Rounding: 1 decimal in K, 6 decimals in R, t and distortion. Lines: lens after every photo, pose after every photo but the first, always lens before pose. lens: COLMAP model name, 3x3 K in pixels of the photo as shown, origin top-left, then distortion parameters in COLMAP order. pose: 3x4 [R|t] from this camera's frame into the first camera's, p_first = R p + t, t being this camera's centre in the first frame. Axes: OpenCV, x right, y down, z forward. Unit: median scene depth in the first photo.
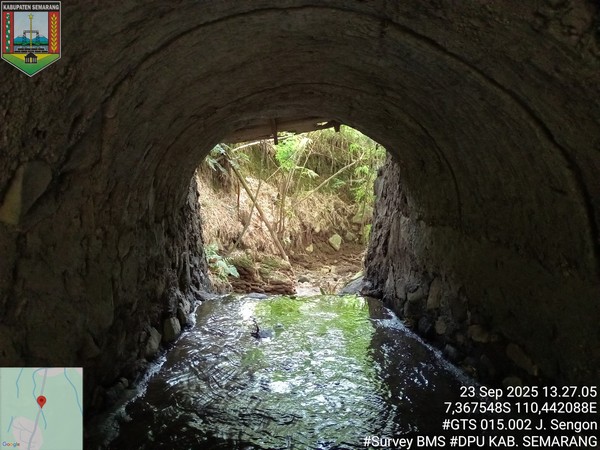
lens RADIAL K [[446.7, 0, 300.0], [0, 446.7, 225.0], [0, 0, 1]] dist [0.055503, -0.124403]
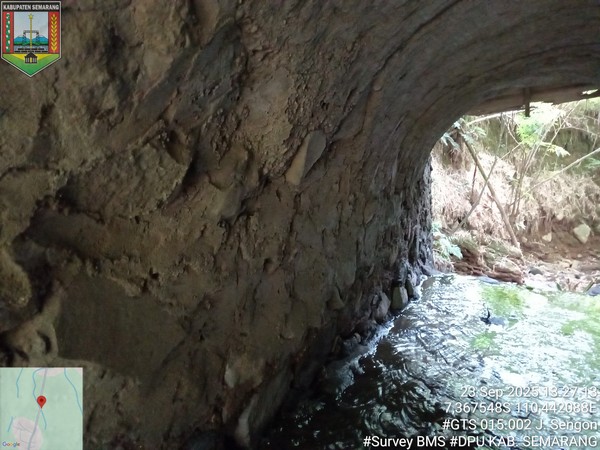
lens RADIAL K [[446.7, 0, 300.0], [0, 446.7, 225.0], [0, 0, 1]] dist [0.055503, -0.124403]
pose [[0.882730, 0.102762, -0.458505, -0.029202], [-0.077334, 0.994259, 0.073951, 0.005855], [0.463472, -0.029820, 0.885610, -0.014322]]
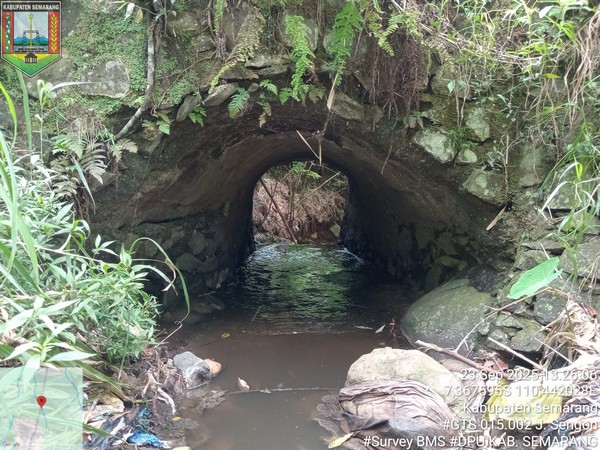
lens RADIAL K [[446.7, 0, 300.0], [0, 446.7, 225.0], [0, 0, 1]] dist [0.055503, -0.124403]
pose [[0.999826, 0.005988, -0.017673, 0.023927], [-0.005832, 0.999944, 0.008865, 0.072090], [0.017725, -0.008761, 0.999805, -1.336818]]
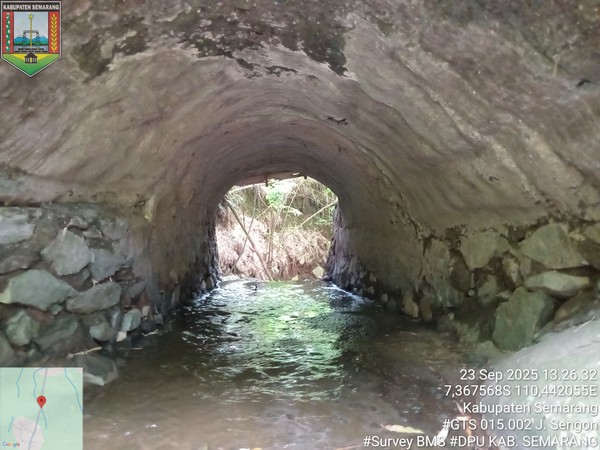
lens RADIAL K [[446.7, 0, 300.0], [0, 446.7, 225.0], [0, 0, 1]] dist [0.055503, -0.124403]
pose [[0.999700, 0.005734, 0.023826, 0.036914], [-0.003418, 0.995361, -0.096154, 0.150606], [-0.024267, 0.096043, 0.995081, -0.795516]]
